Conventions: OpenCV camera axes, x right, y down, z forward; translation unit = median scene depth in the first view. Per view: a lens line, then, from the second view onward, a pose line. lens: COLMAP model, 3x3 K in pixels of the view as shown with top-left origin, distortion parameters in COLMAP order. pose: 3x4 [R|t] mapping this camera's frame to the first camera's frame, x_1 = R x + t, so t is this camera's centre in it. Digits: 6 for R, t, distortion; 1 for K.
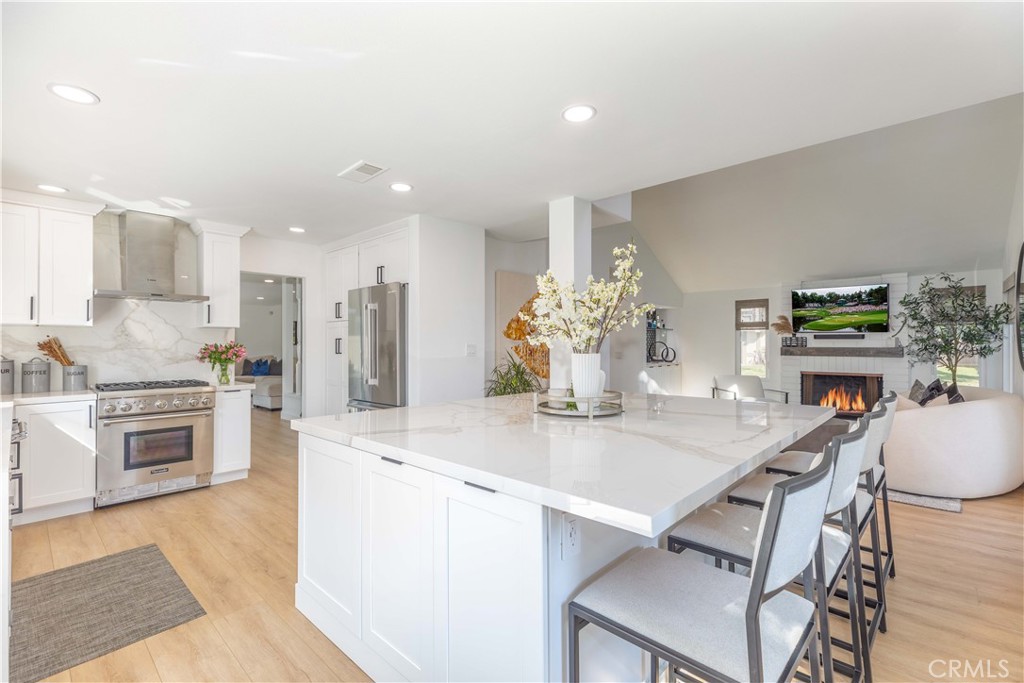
lens RADIAL K [[451.5, 0, 512.0], [0, 451.5, 341.5], [0, 0, 1]] dist [0.001446, 0.000439]
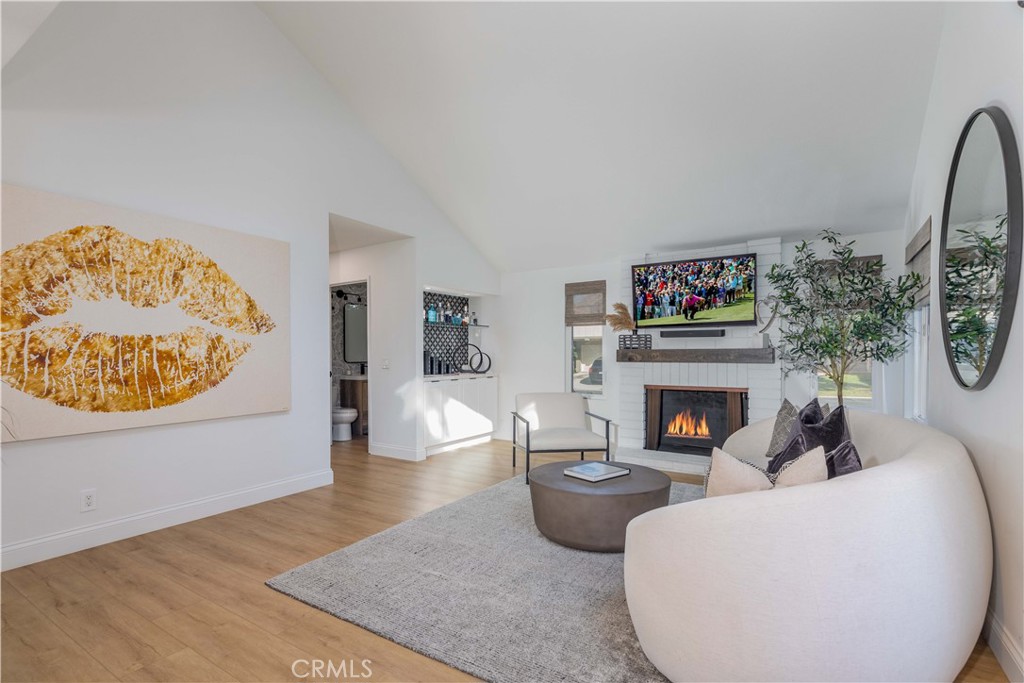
lens RADIAL K [[464.8, 0, 508.5], [0, 464.8, 360.2], [0, 0, 1]] dist [-0.000946, -0.000306]
pose [[0.988124, -0.006756, 0.153512, 0.382346], [0.004021, 0.999828, 0.018123, 0.017333], [-0.153608, -0.017290, 0.987981, 0.391782]]
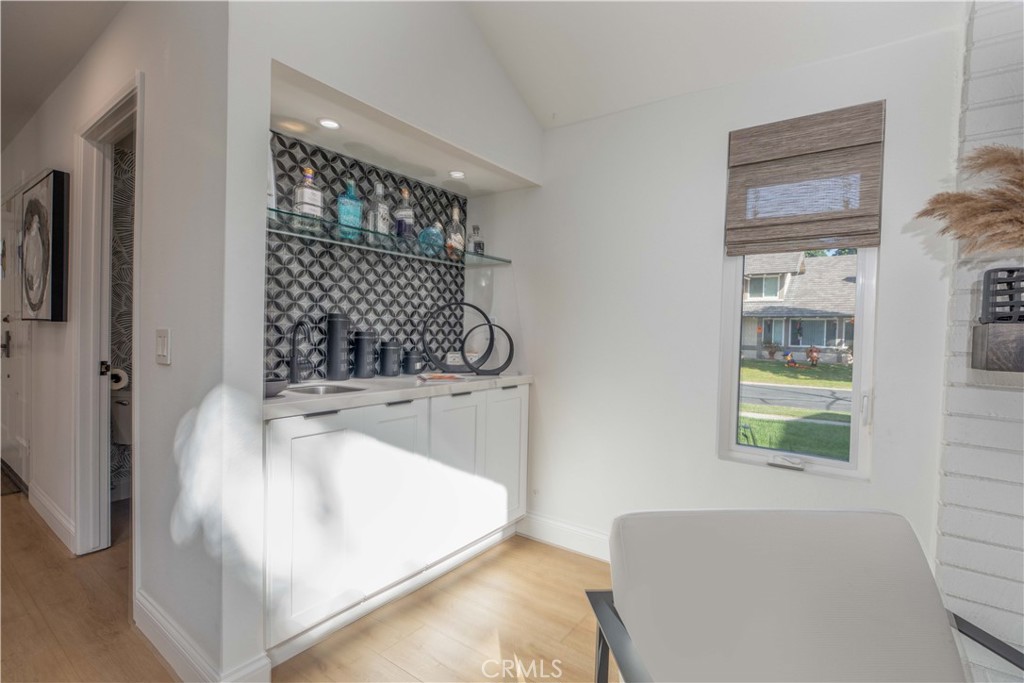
lens RADIAL K [[473.2, 0, 512.0], [0, 473.2, 341.5], [0, 0, 1]] dist [0.001094, 0.000168]
pose [[0.994887, 0.021662, 0.098644, 0.454586], [-0.024401, 0.999347, 0.026645, 0.022555], [-0.098003, -0.028916, 0.994766, 0.965594]]
